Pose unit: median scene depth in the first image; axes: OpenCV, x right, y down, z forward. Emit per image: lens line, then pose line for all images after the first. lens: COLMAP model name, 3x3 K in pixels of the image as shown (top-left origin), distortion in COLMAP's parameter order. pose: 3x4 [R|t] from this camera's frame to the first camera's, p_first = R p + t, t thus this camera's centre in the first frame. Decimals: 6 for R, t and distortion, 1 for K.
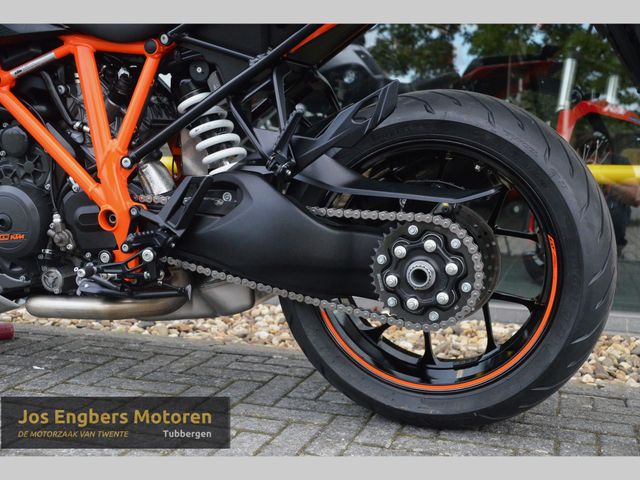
lens RADIAL K [[760.2, 0, 365.3], [0, 760.2, 251.0], [0, 0, 1]] dist [-0.058377, 0.305900]
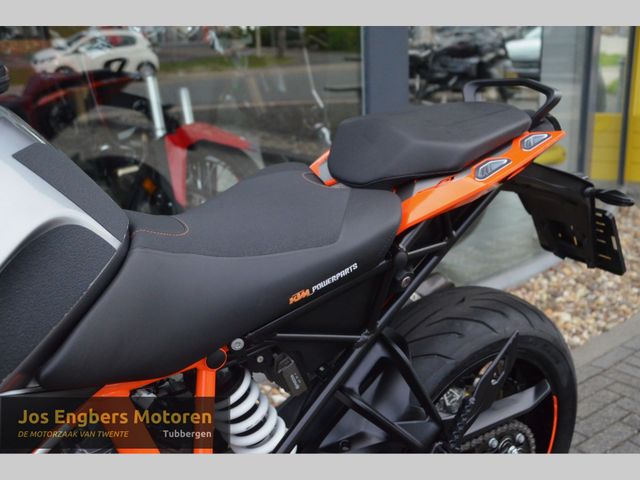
lens RADIAL K [[699.8, 0, 340.6], [0, 699.8, 241.1], [0, 0, 1]] dist [-0.011162, 0.020044]
pose [[0.618450, -0.264976, 0.739802, -0.642539], [0.126907, 0.962755, 0.238741, -0.501078], [-0.775509, -0.053763, 0.629043, 0.514853]]
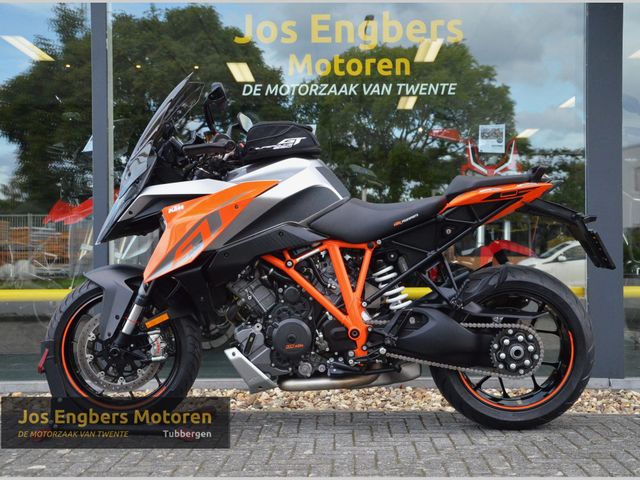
lens RADIAL K [[893.3, 0, 345.0], [0, 893.3, 251.6], [0, 0, 1]] dist [0.010473, 0.743111]
pose [[0.960021, -0.024190, 0.278880, -0.986362], [0.056481, 0.992508, -0.108341, -0.004204], [-0.274170, 0.119761, 0.954195, -1.193556]]
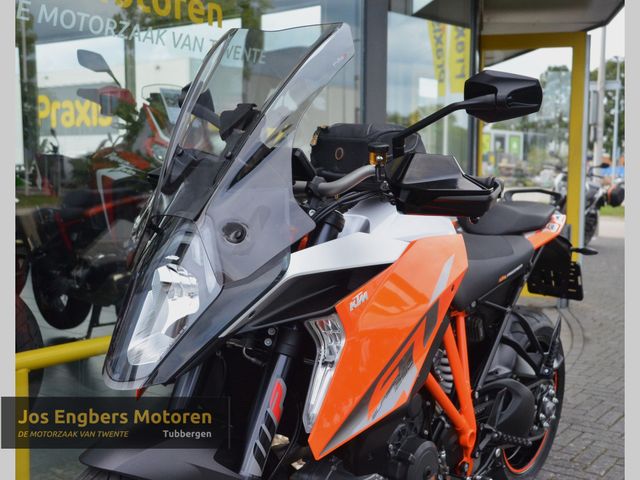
lens RADIAL K [[761.6, 0, 330.2], [0, 761.6, 248.0], [0, 0, 1]] dist [0.052338, 0.056360]
pose [[0.359513, -0.114002, 0.926150, -1.660335], [0.106366, 0.991047, 0.080701, -0.519404], [-0.927058, 0.069498, 0.368420, 0.694009]]
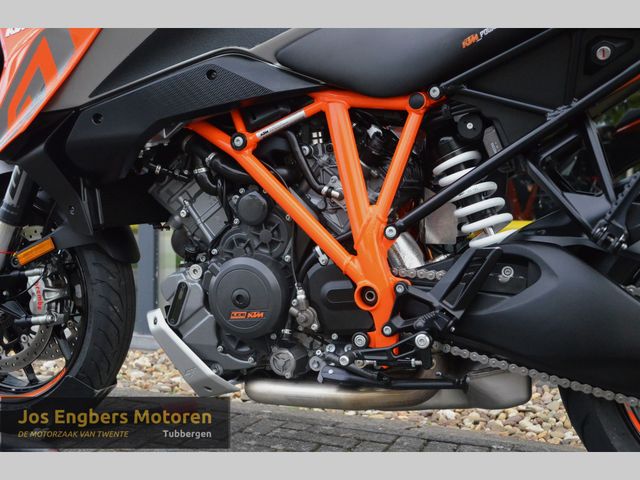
lens RADIAL K [[727.8, 0, 342.3], [0, 727.8, 241.3], [0, 0, 1]] dist [0.034877, 0.037399]
pose [[0.996799, -0.000675, -0.079942, -0.297411], [-0.005784, 0.996735, -0.080538, -0.037484], [0.079735, 0.080742, 0.993541, 0.162009]]
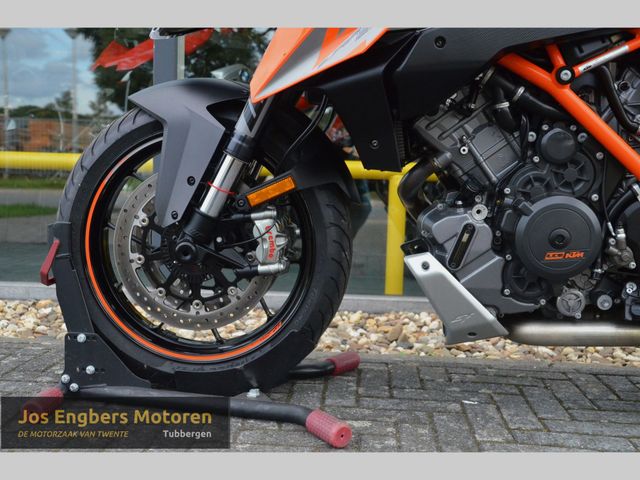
lens RADIAL K [[745.8, 0, 328.2], [0, 745.8, 236.1], [0, 0, 1]] dist [0.008025, 0.061915]
pose [[0.974475, -0.011954, 0.224178, -0.952316], [0.016688, 0.999676, -0.019235, -0.029448], [-0.223875, 0.022485, 0.974358, 0.236948]]
